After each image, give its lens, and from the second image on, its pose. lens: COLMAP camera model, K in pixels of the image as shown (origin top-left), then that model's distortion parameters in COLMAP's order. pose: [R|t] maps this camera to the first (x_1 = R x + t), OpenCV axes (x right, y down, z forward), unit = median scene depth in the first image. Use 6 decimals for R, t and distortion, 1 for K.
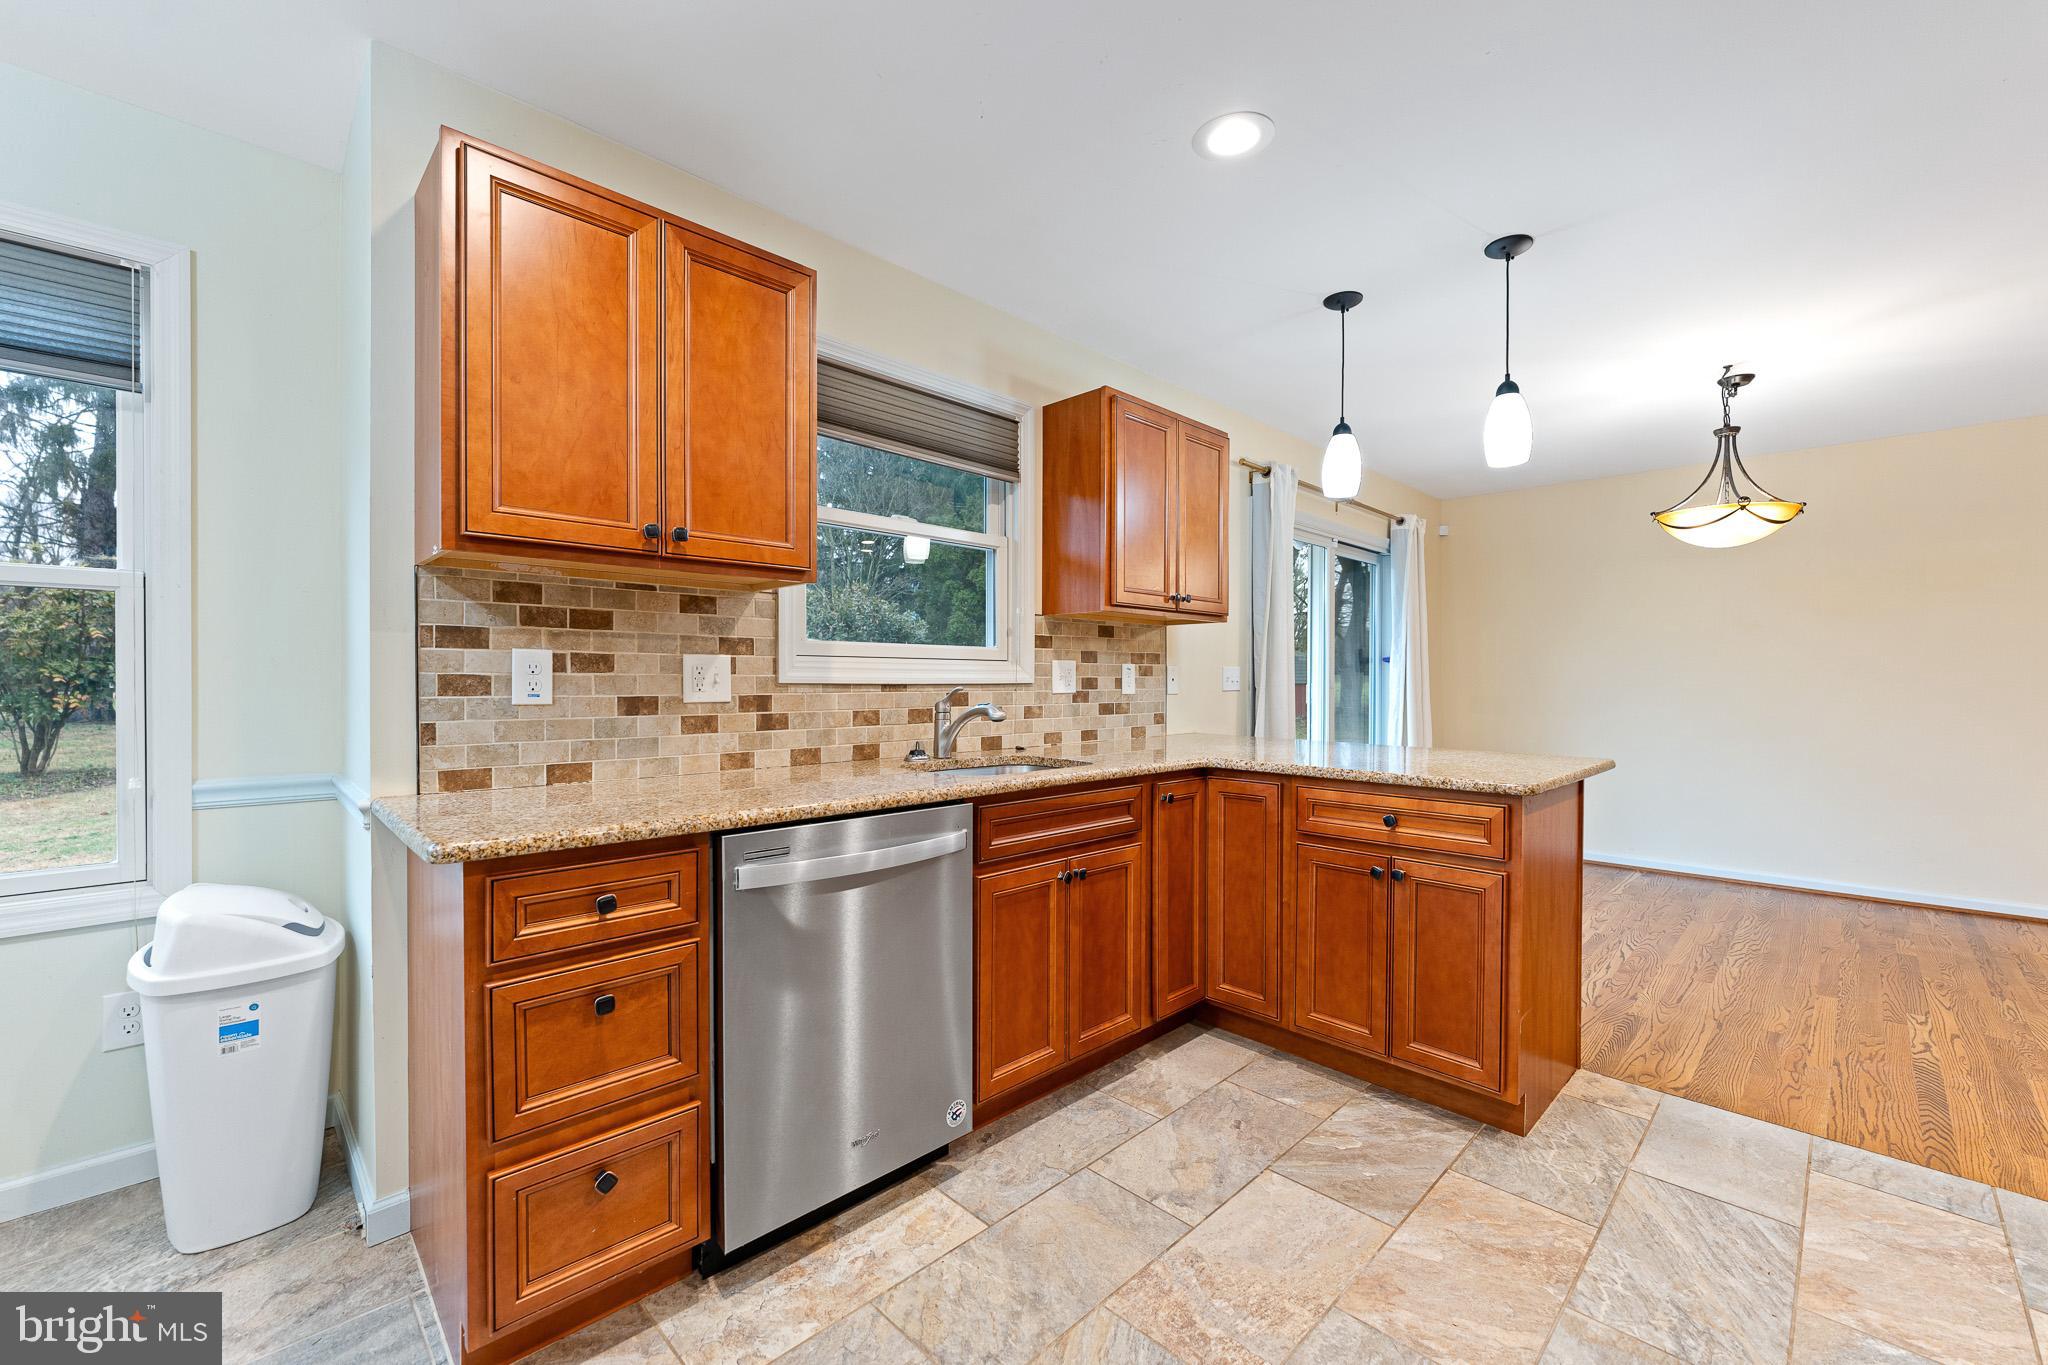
lens RADIAL K [[828.5, 0, 1031.5], [0, 828.5, 688.8], [0, 0, 1]] dist [-0.004731, 0.000238]
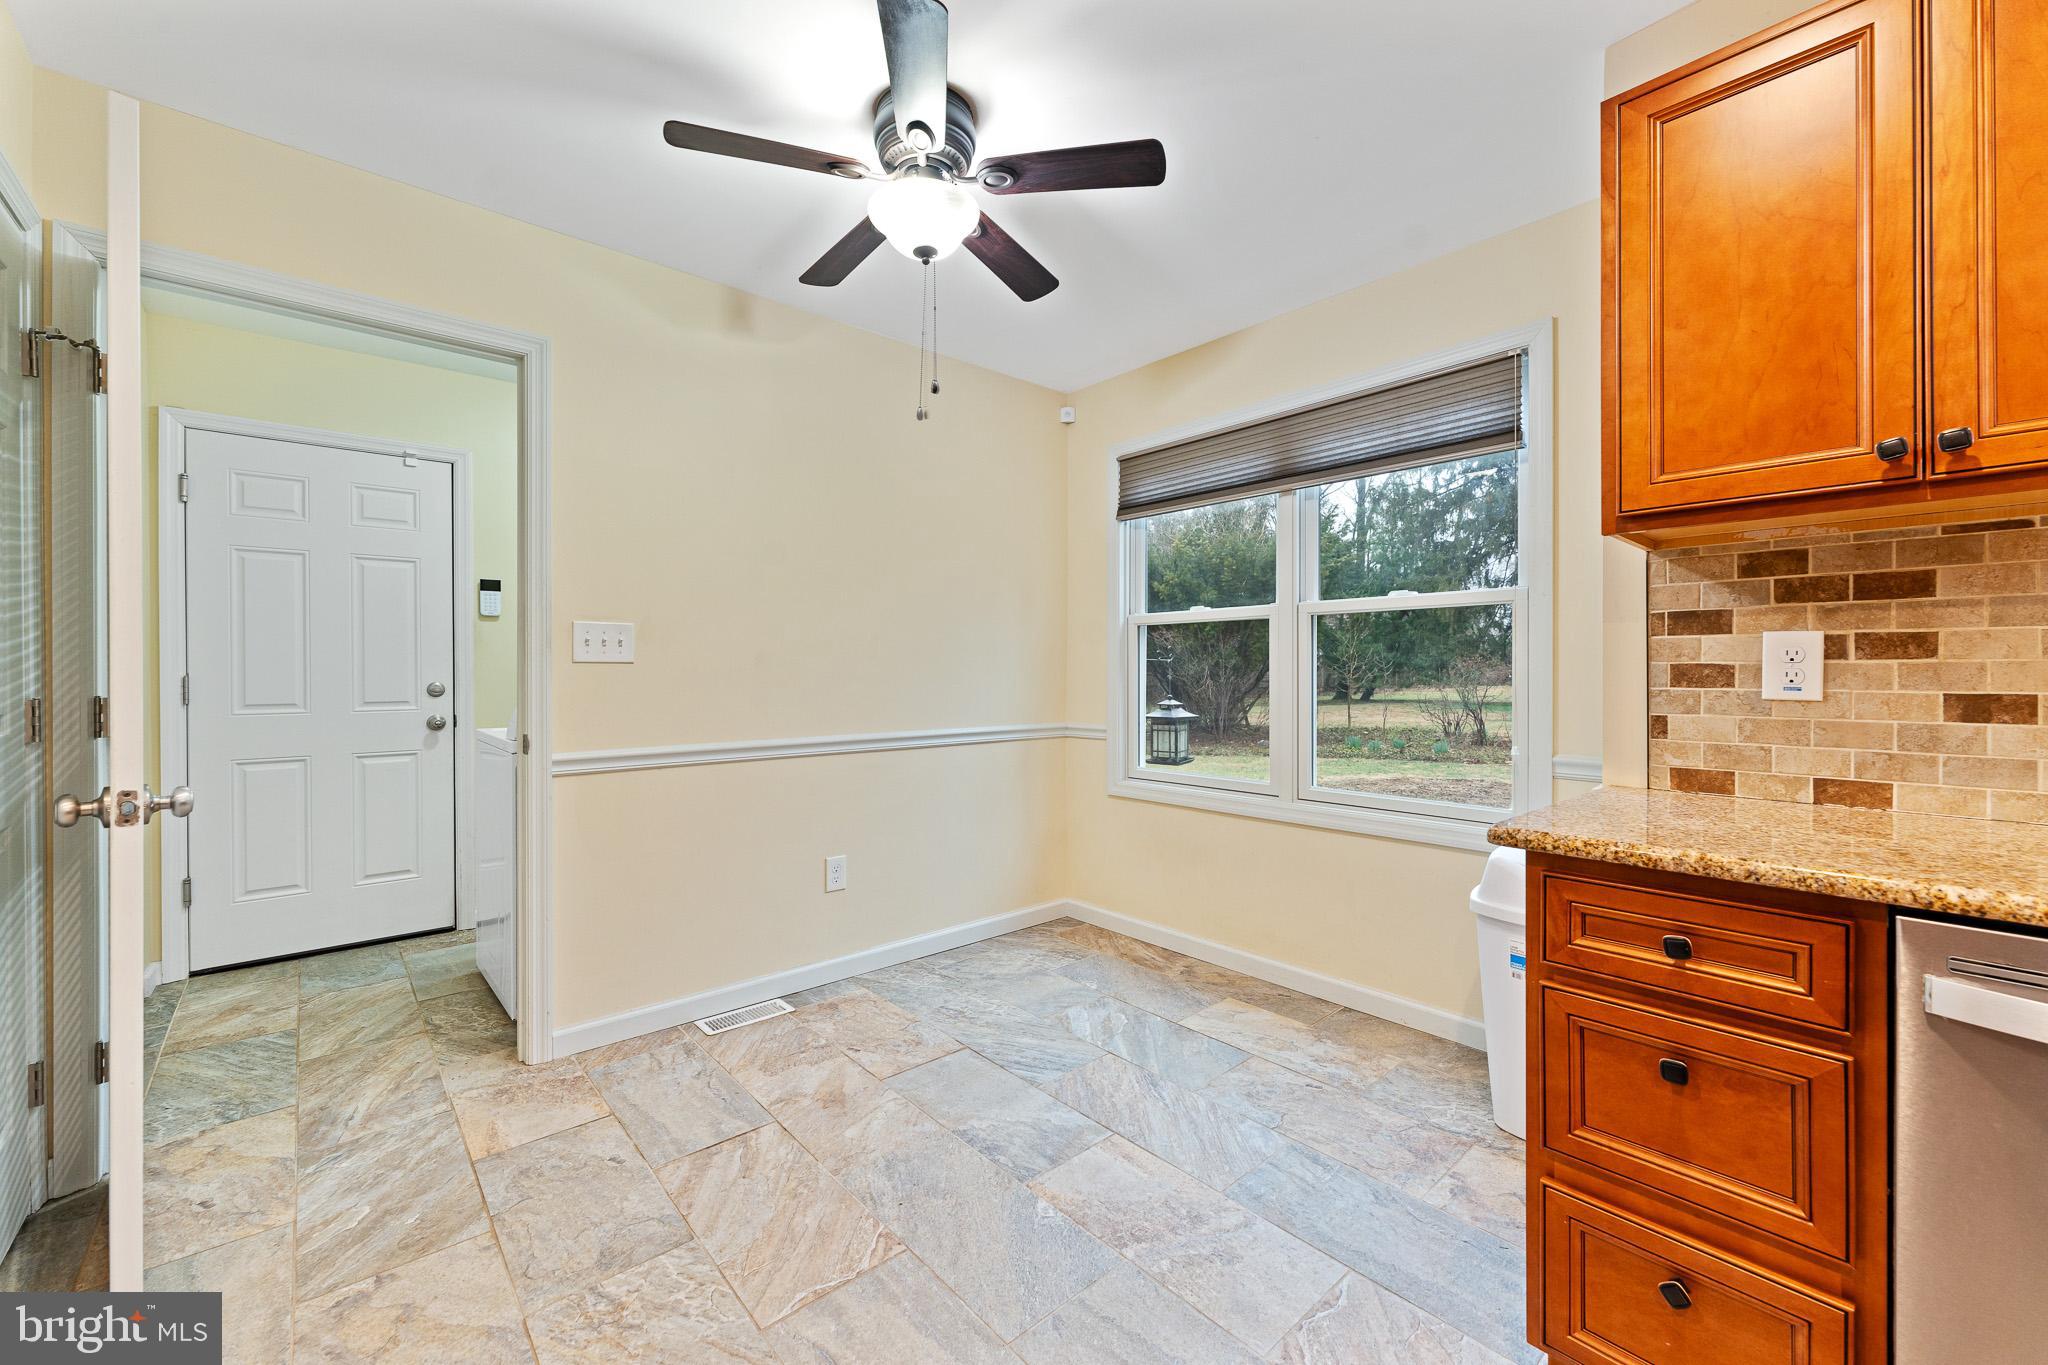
lens RADIAL K [[811.9, 0, 1021.7], [0, 811.9, 674.1], [0, 0, 1]] dist [0.000165, 0.000025]
pose [[-0.067249, -0.000437, -0.997736, 0.216059], [-0.009352, 0.999956, 0.000193, 0.000517], [0.997692, 0.009344, -0.067250, 0.282497]]
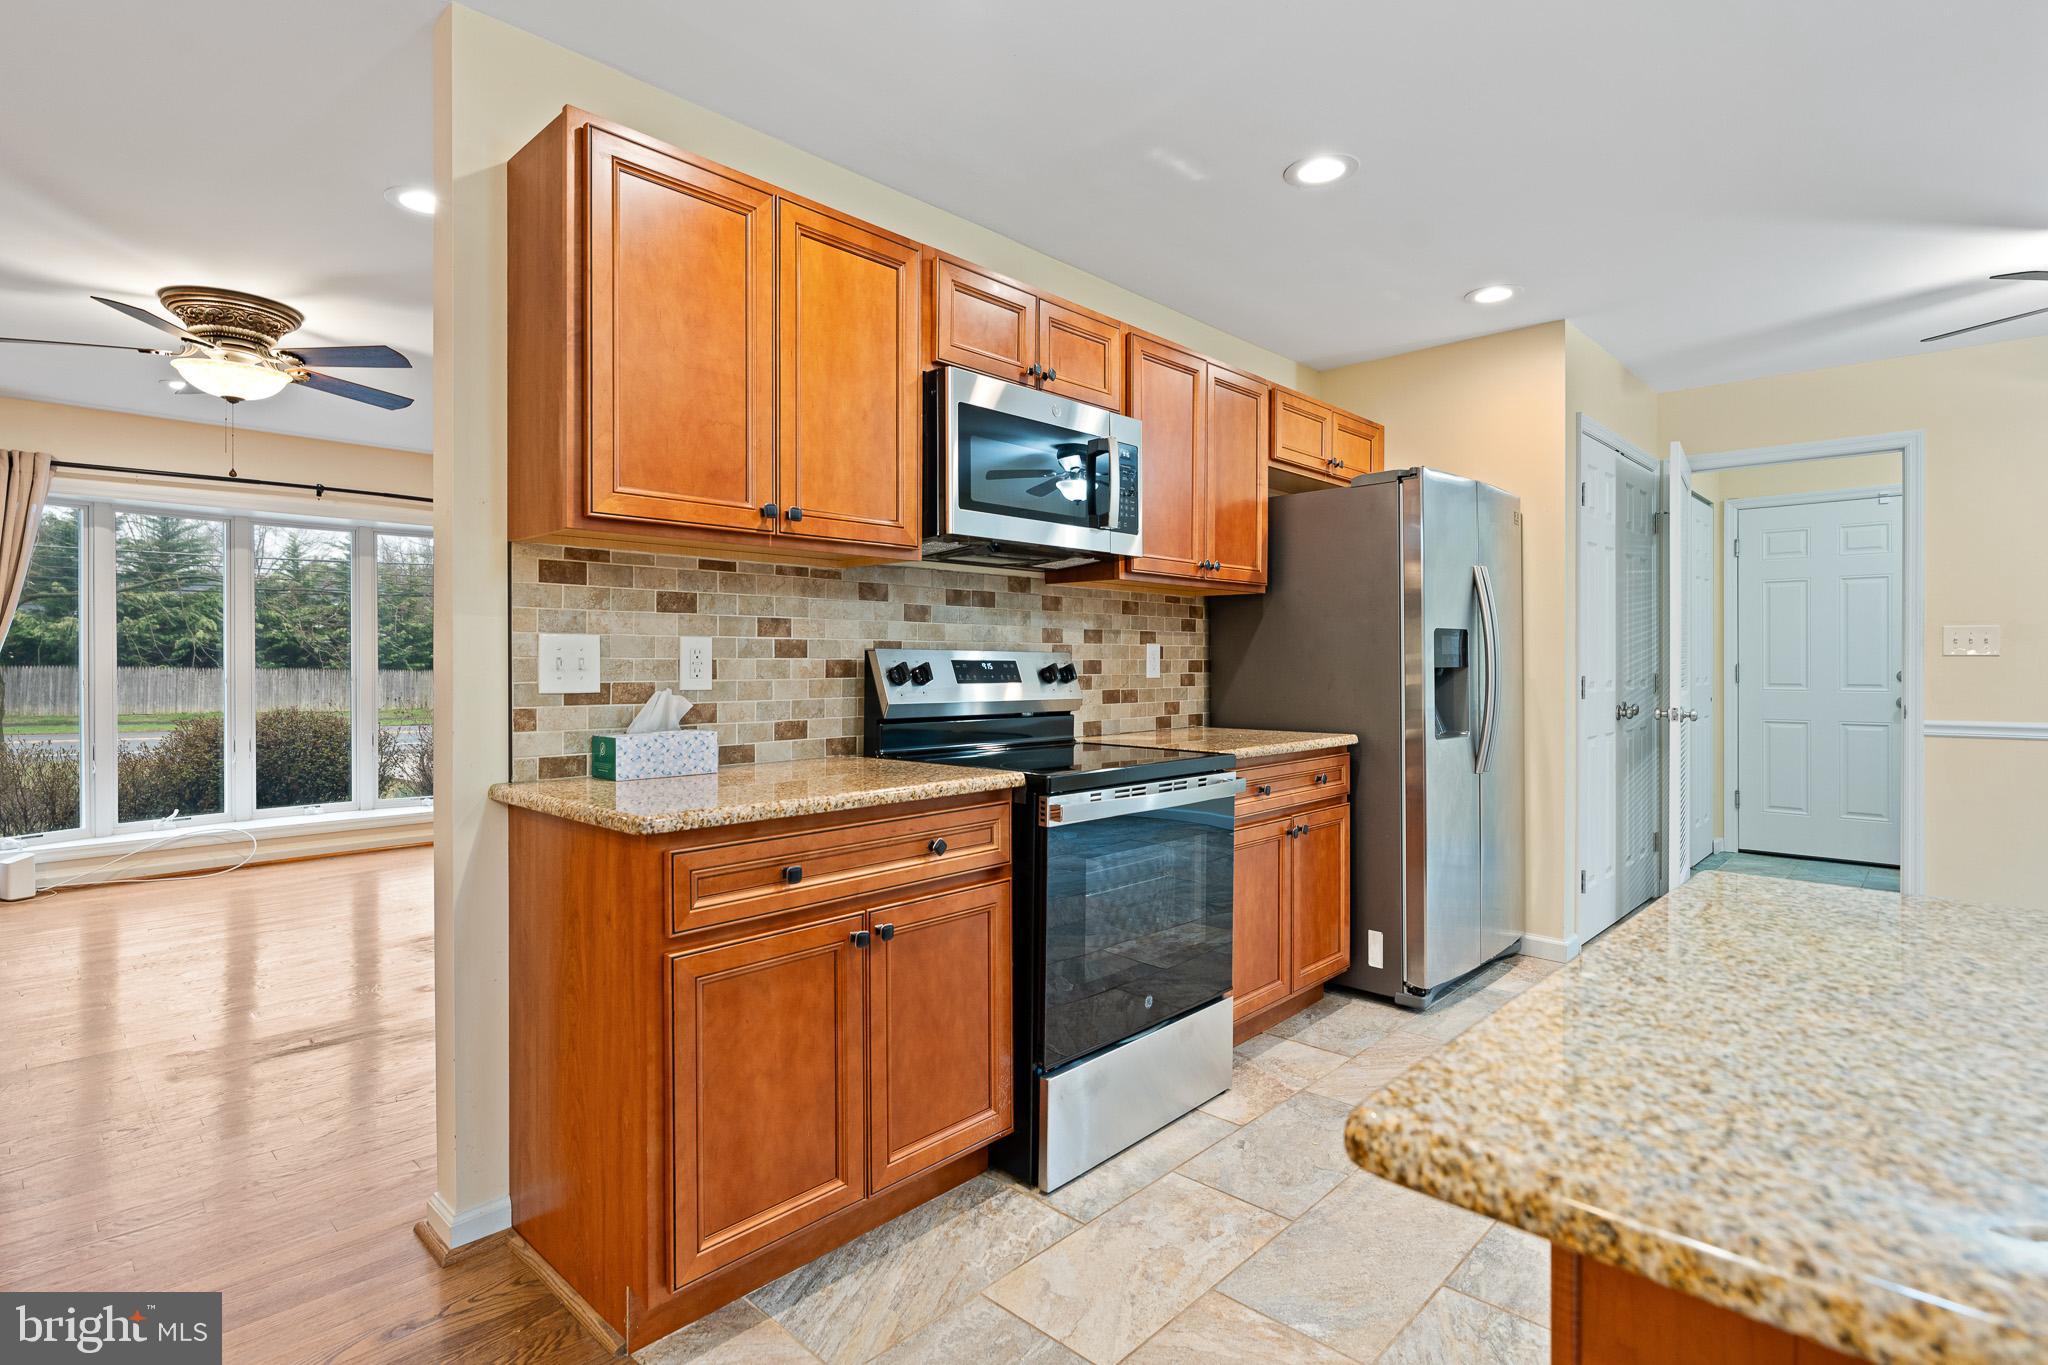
lens RADIAL K [[1009.6, 0, 1026.0], [0, 1009.6, 662.4], [0, 0, 1]] dist [-0.000006, -0.000455]
pose [[-0.999631, -0.003513, -0.026926, 1.006782], [-0.003805, 0.999935, 0.010794, -0.011291], [0.026886, 0.010892, -0.999579, 1.563713]]
